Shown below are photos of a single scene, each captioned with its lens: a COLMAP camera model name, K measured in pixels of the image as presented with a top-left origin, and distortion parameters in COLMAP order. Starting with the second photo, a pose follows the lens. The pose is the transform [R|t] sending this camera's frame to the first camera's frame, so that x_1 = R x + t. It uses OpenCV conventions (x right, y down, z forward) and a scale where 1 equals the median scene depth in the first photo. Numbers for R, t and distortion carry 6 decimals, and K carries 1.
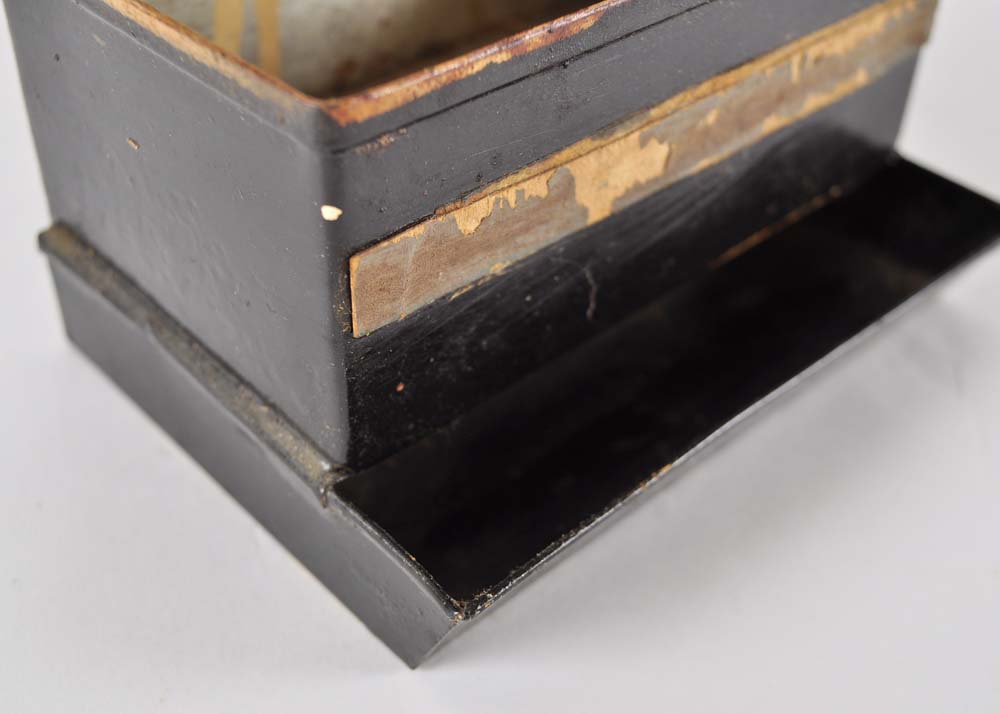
lens RADIAL K [[1342.9, 0, 500.0], [0, 1342.9, 357.0], [0, 0, 1]] dist [-0.039861, -0.033910]
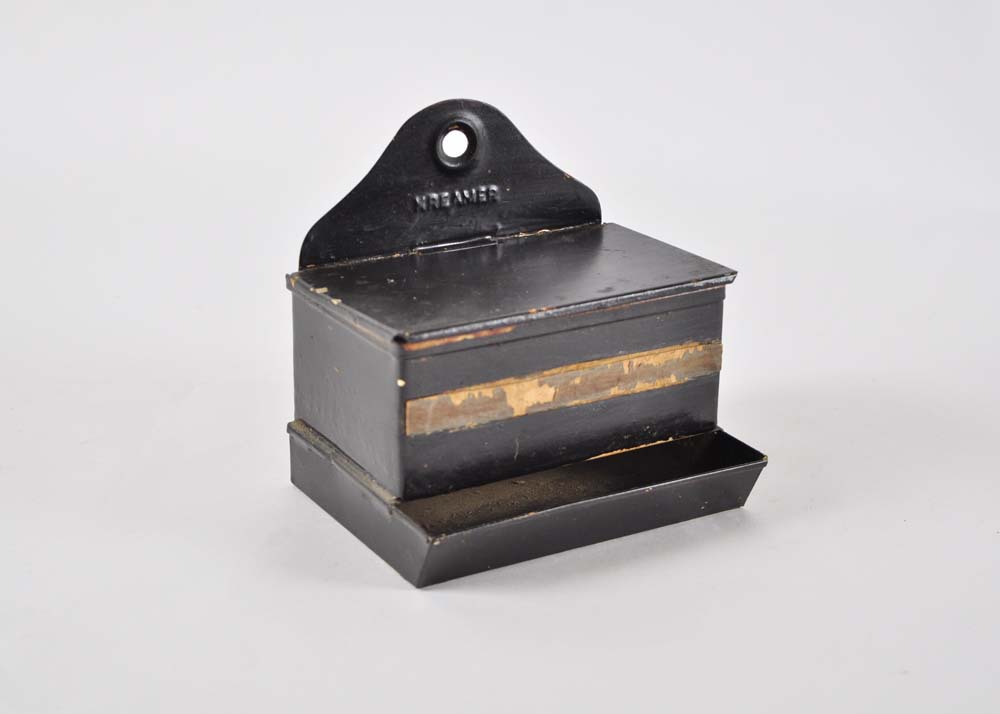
lens RADIAL K [[2085.5, 0, 500.0], [0, 2085.5, 357.0], [0, 0, 1]] dist [-0.009972, -0.071949]
pose [[0.977960, 0.062046, -0.199361, 0.809939], [-0.123950, 0.940894, -0.315206, 1.022423], [0.168021, 0.332970, 0.927847, -2.606519]]
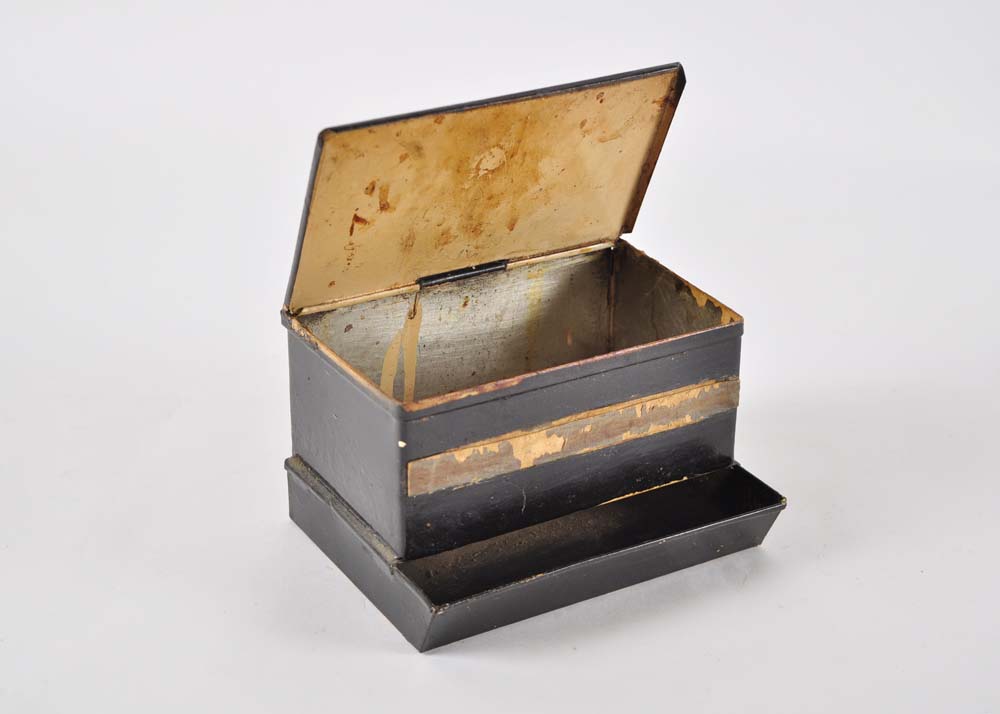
lens RADIAL K [[2085.5, 0, 500.0], [0, 2085.5, 357.0], [0, 0, 1]] dist [-0.009972, -0.071949]
pose [[0.977042, 0.077242, -0.198552, 0.751561], [-0.122600, 0.966035, -0.227478, 0.553751], [0.174237, 0.246598, 0.953326, -2.548292]]
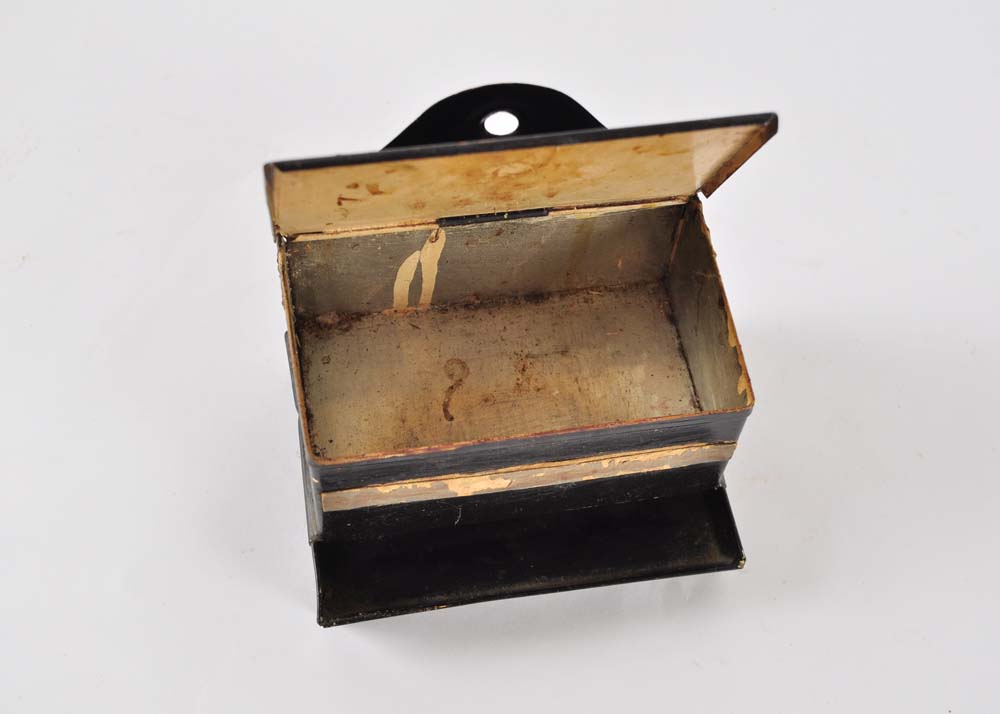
lens RADIAL K [[1400.9, 0, 499.6], [0, 1400.9, 376.6], [0, 0, 1]] dist [-0.005553, -0.005271]
pose [[0.839072, 0.478199, -0.259392, 0.642112], [-0.371403, 0.851928, 0.369160, -1.170649], [0.397515, -0.213413, 0.892433, -0.993732]]
